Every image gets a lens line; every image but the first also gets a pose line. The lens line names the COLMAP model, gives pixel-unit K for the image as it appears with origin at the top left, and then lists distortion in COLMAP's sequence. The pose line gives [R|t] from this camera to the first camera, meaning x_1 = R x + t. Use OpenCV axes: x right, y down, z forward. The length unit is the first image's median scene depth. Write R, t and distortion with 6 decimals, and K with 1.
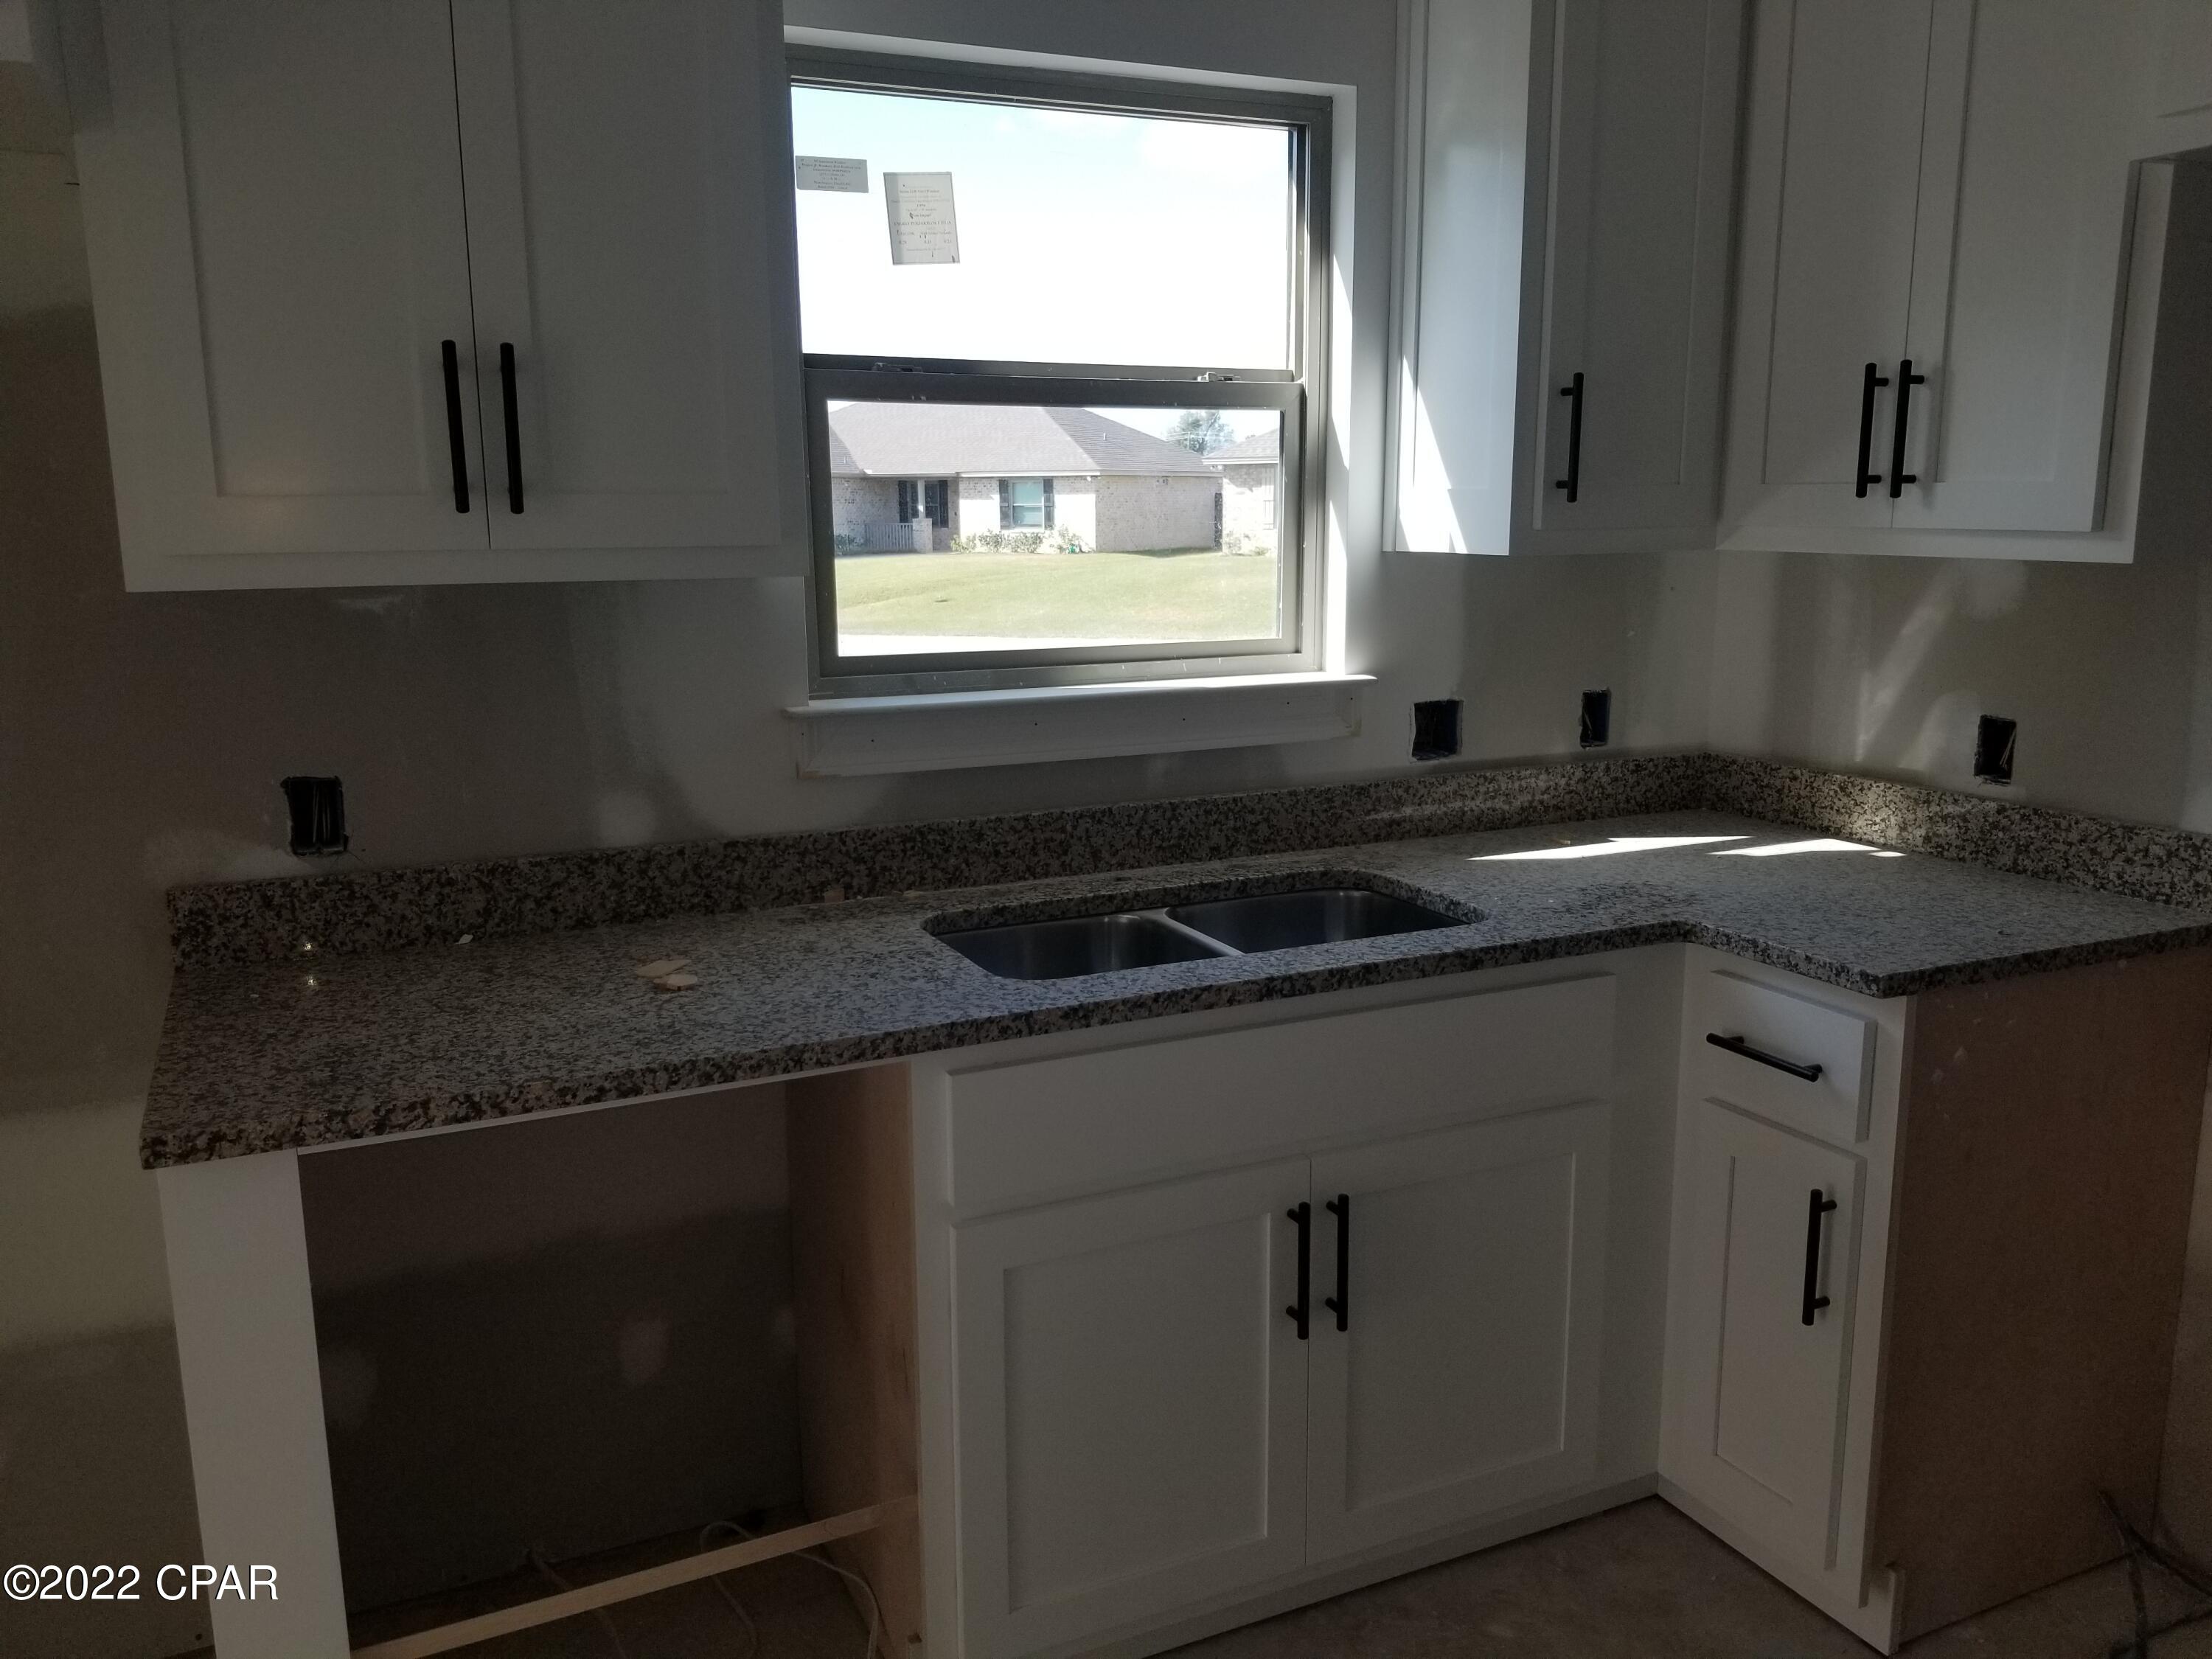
lens RADIAL K [[1727.7, 0, 1106.0], [0, 1727.7, 829.5], [0, 0, 1]] dist [0.070044, -0.001890]
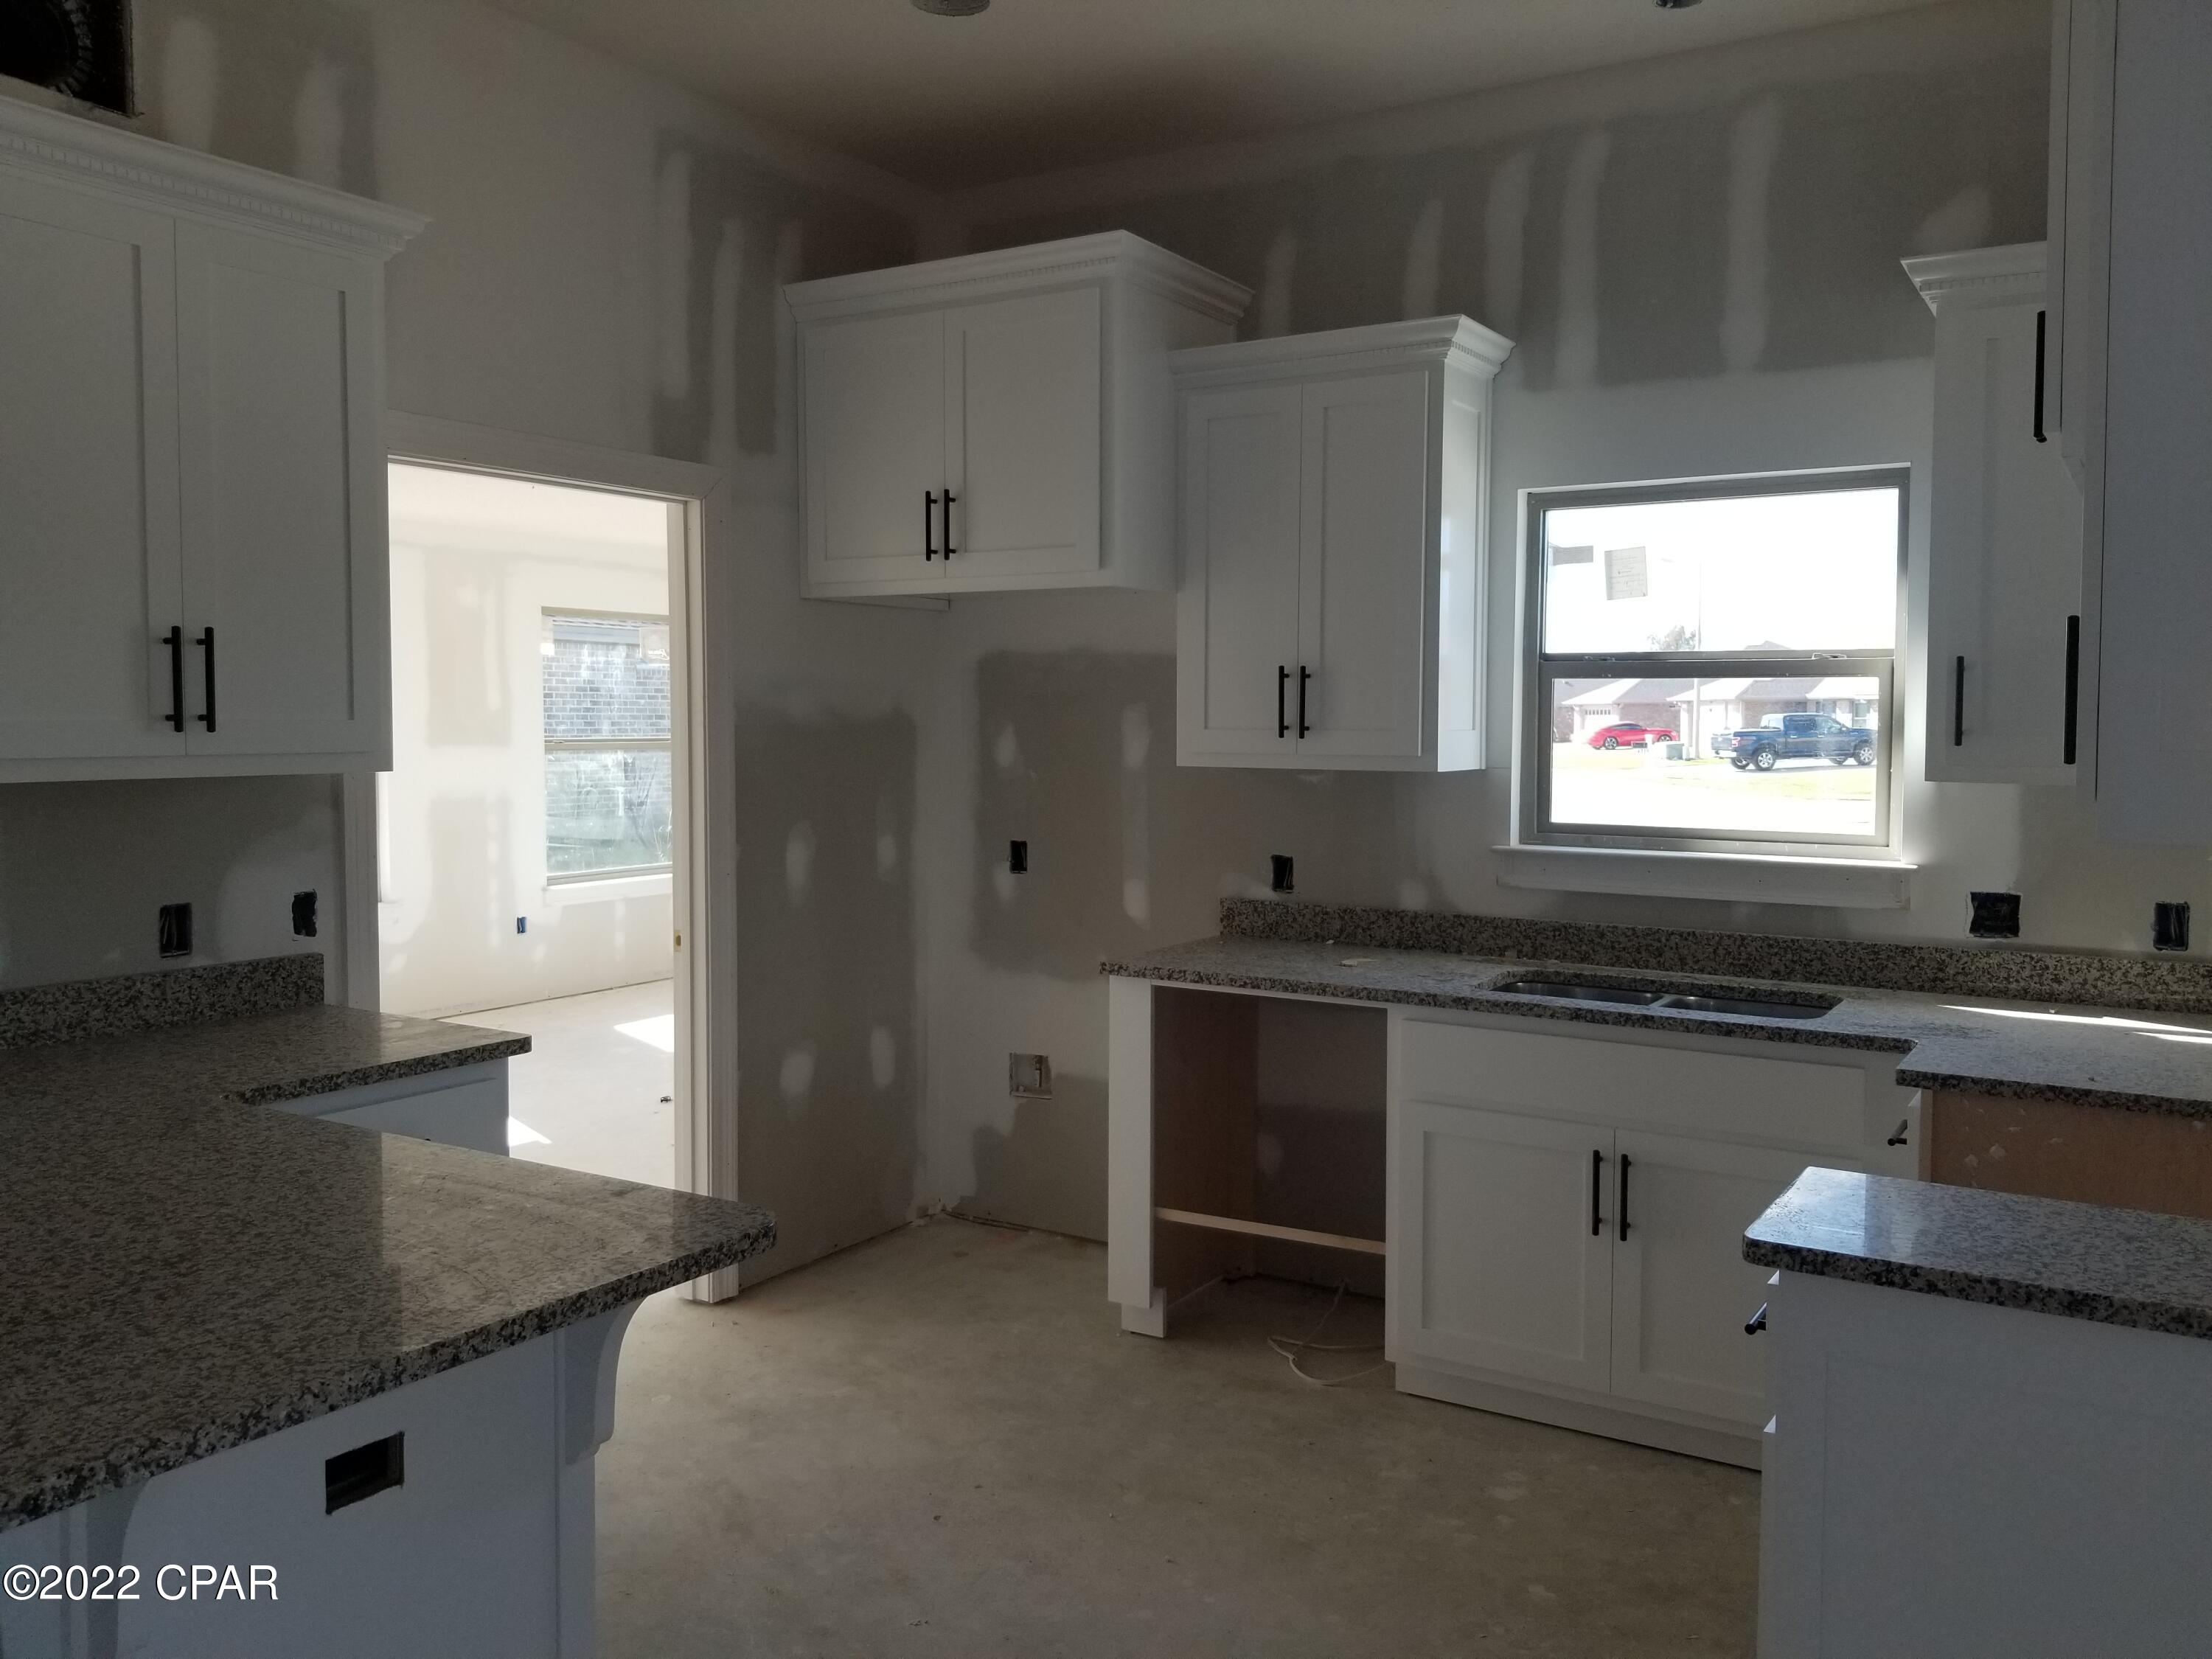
lens RADIAL K [[1715.3, 0, 1106.0], [0, 1715.3, 829.5], [0, 0, 1]] dist [-0.034507, -0.005014]
pose [[0.524635, 0.063761, -0.848936, 1.057107], [-0.166563, 0.985607, -0.028909, 0.030503], [0.834874, 0.156568, 0.527704, -0.268781]]
